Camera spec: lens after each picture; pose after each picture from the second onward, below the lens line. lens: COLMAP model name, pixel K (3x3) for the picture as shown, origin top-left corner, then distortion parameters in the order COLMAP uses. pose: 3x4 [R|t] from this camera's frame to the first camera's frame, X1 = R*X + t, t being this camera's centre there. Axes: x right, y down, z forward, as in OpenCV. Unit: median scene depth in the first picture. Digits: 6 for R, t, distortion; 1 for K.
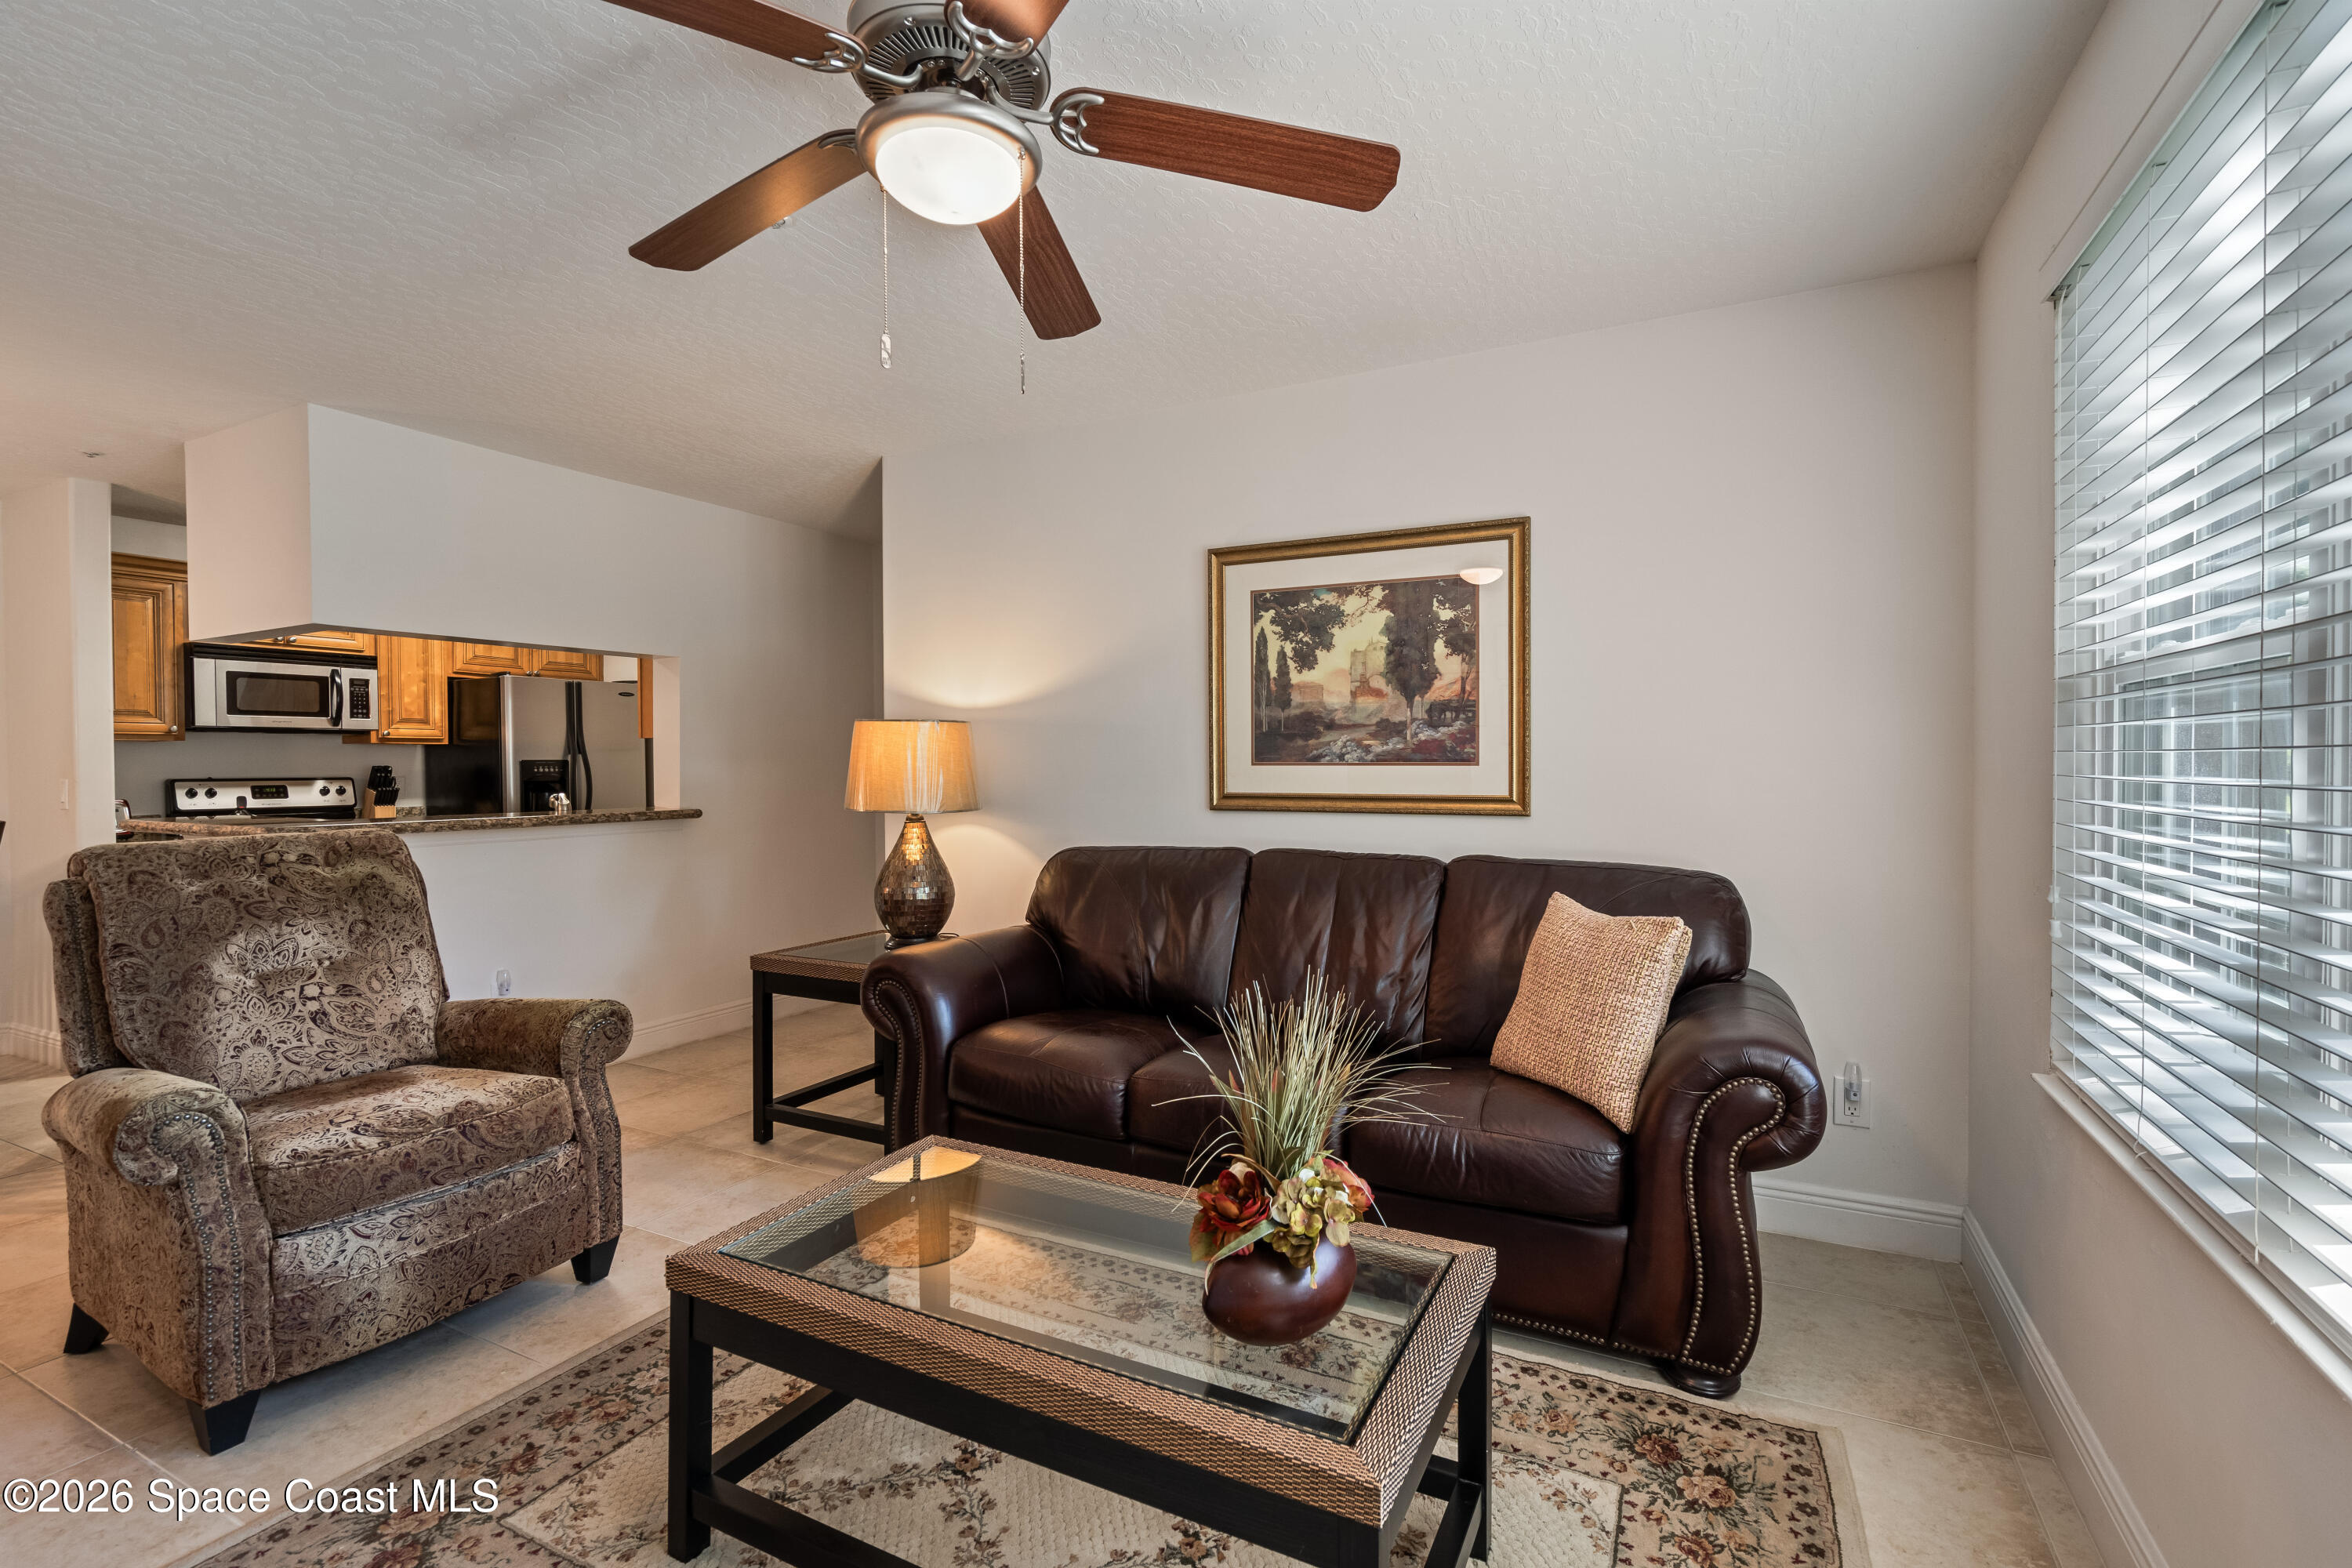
lens RADIAL K [[1074.5, 0, 1180.5], [0, 1074.5, 776.0], [0, 0, 1]] dist [-0.004482, 0.002850]
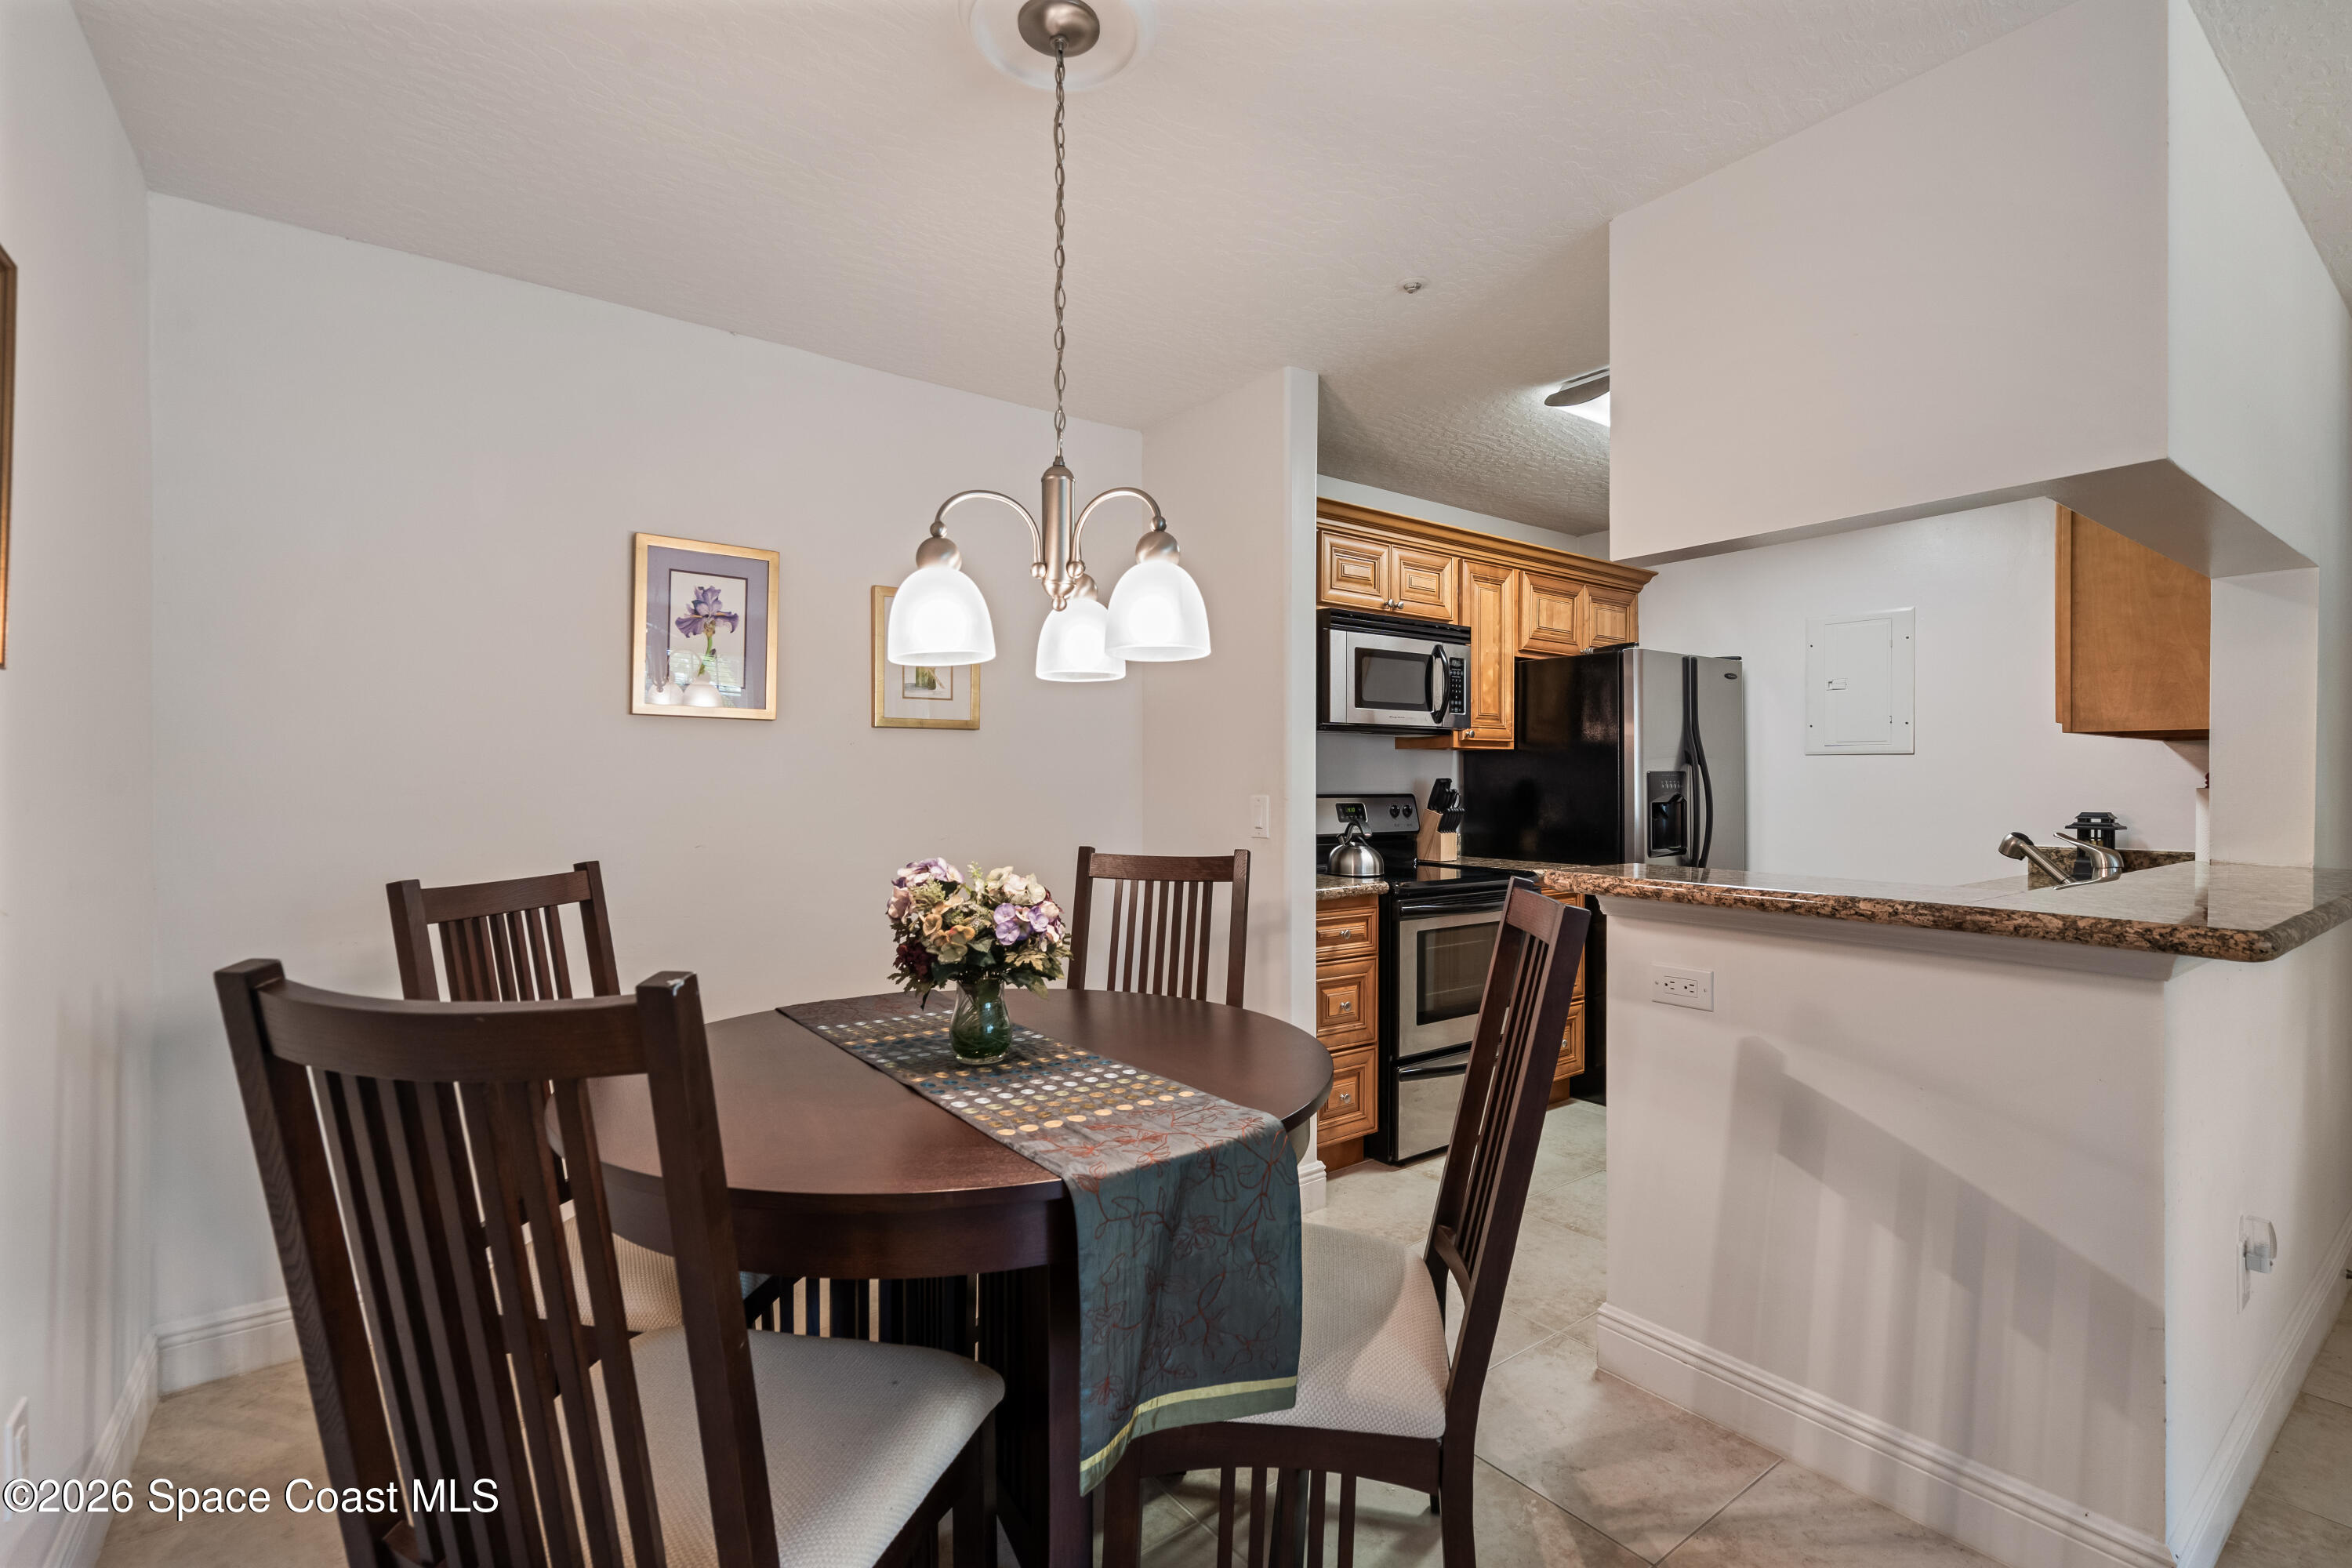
lens RADIAL K [[1074.5, 0, 1189.1], [0, 1074.5, 780.9], [0, 0, 1]] dist [-0.004482, 0.002850]
pose [[0.908988, 0.006438, -0.416773, -1.010565], [-0.009676, 0.999937, -0.005656, -0.002807], [0.416710, 0.009174, 0.908993, 0.422659]]
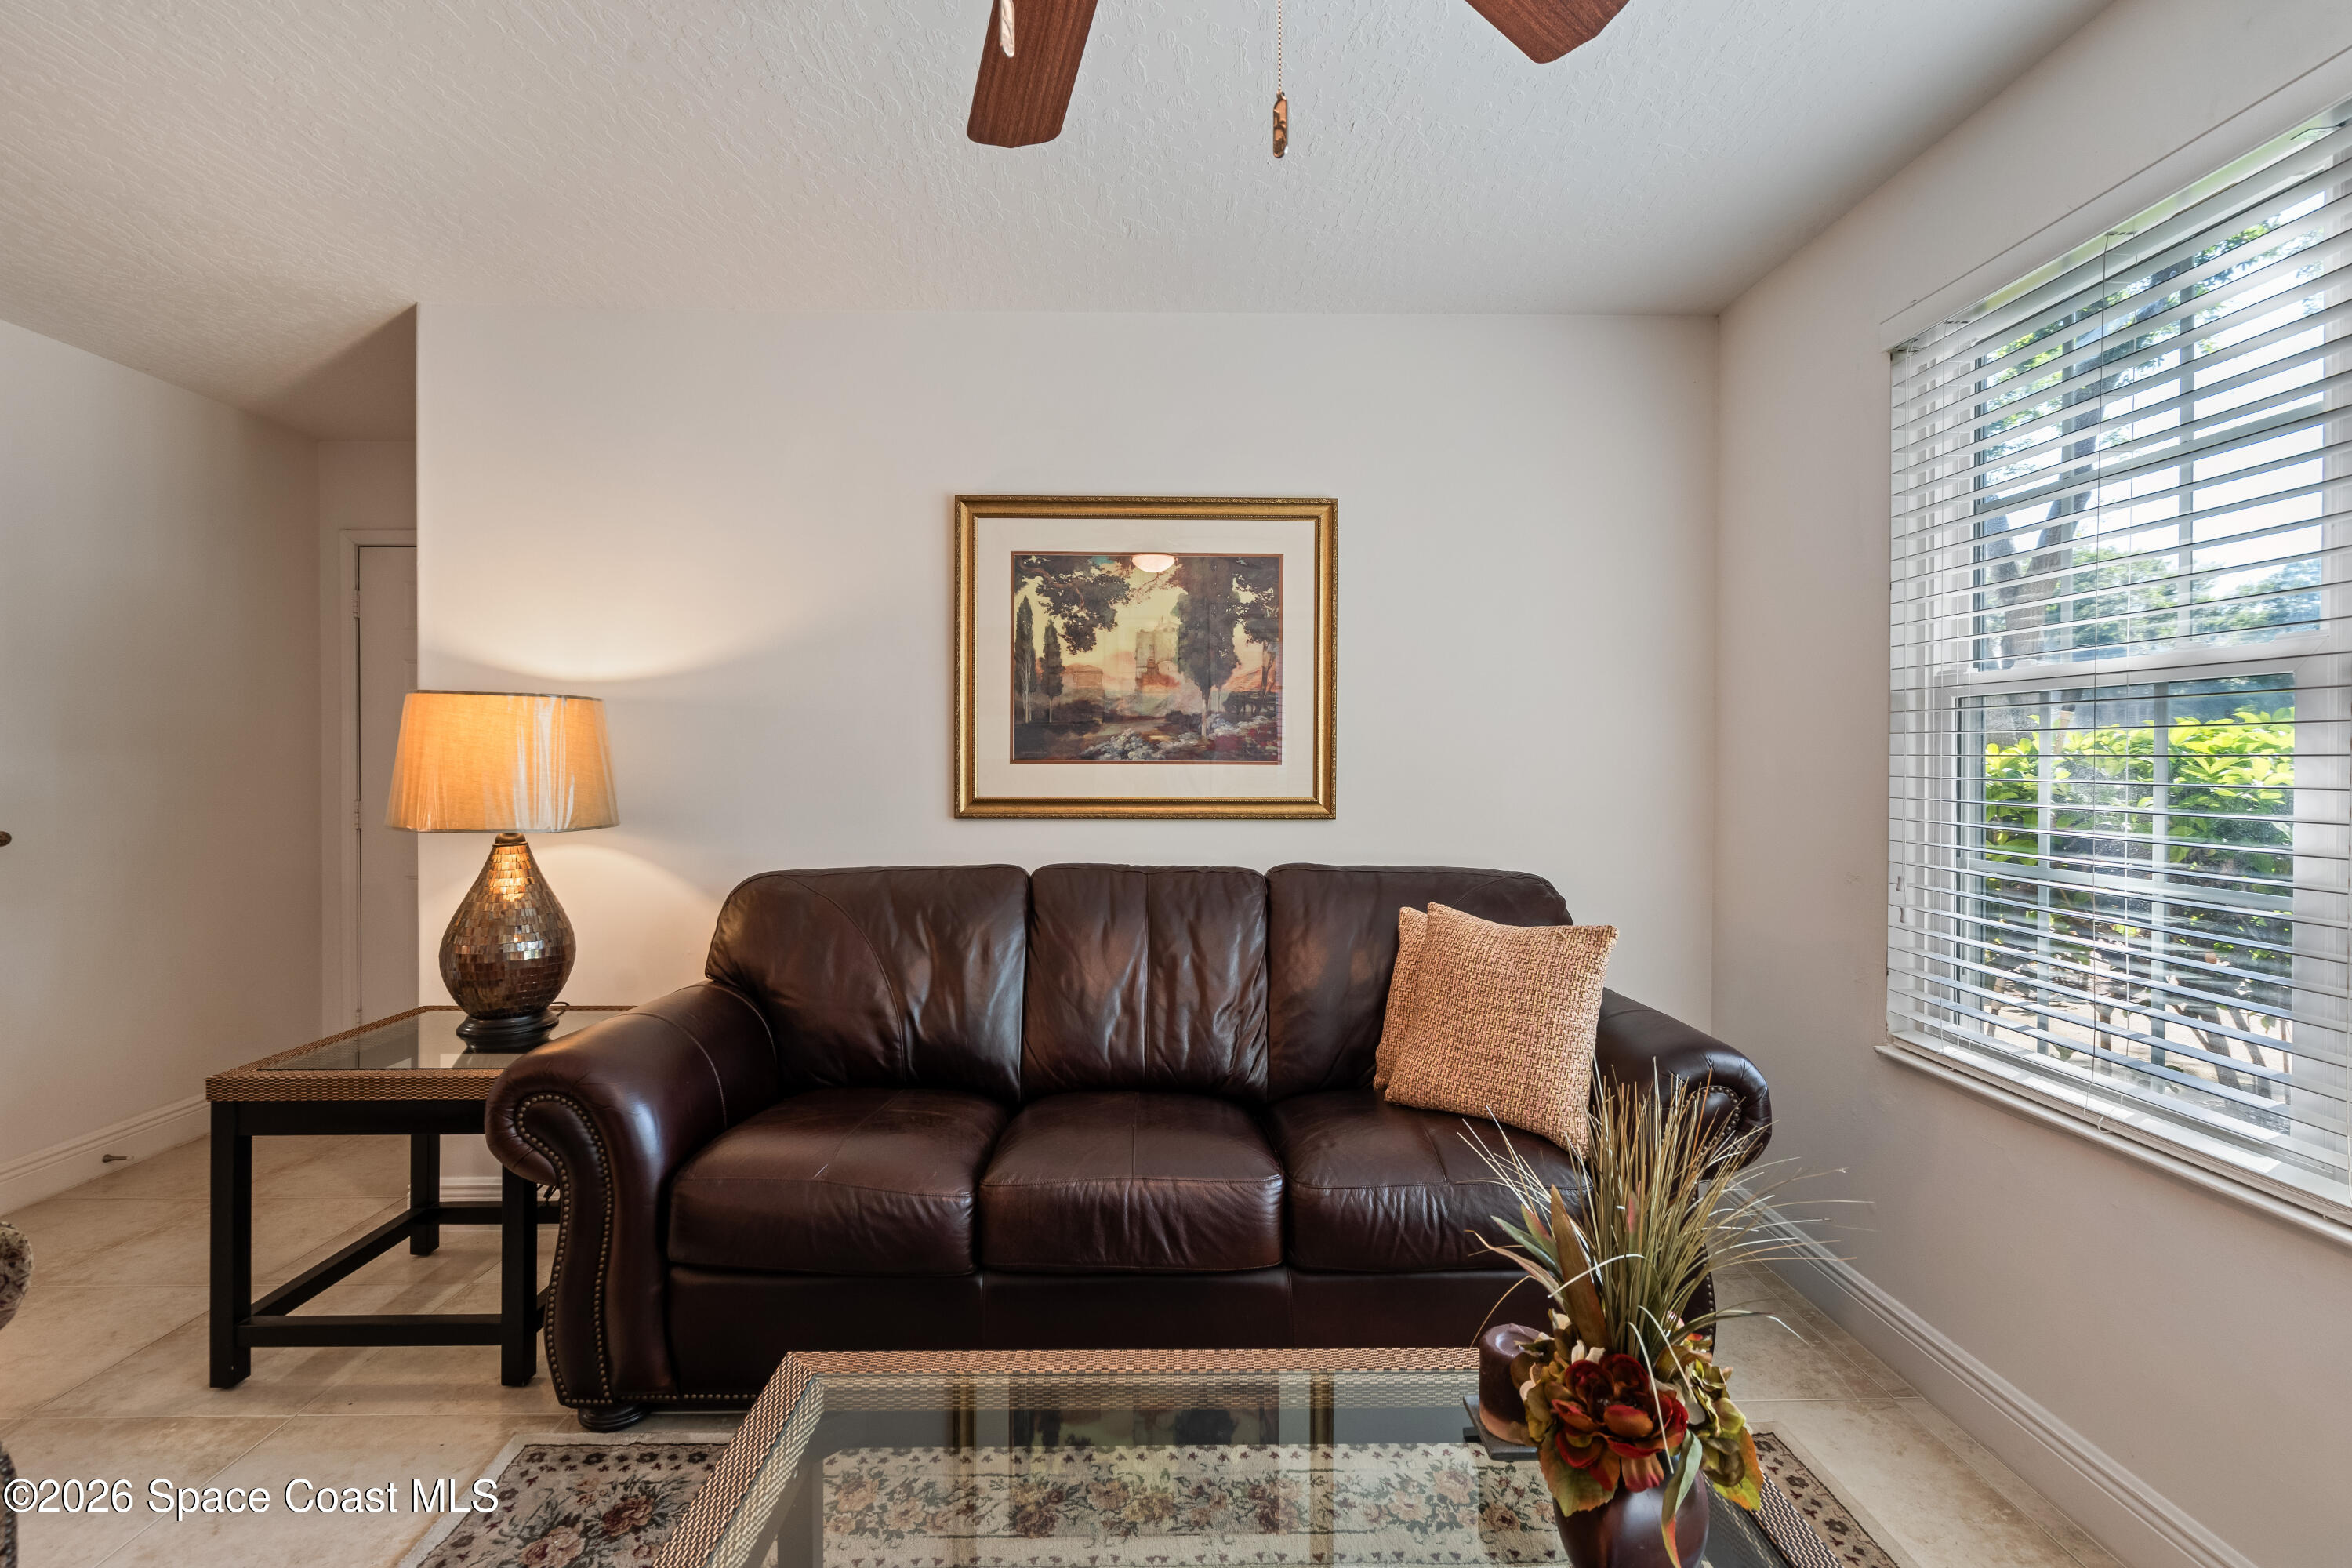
lens RADIAL K [[1074.5, 0, 1172.3], [0, 1074.5, 761.6], [0, 0, 1]] dist [-0.004482, 0.002850]
pose [[0.878349, 0.004923, 0.477995, -0.219941], [-0.000061, 0.999948, -0.010186, -0.002762], [-0.478020, 0.008918, 0.878303, 0.221473]]
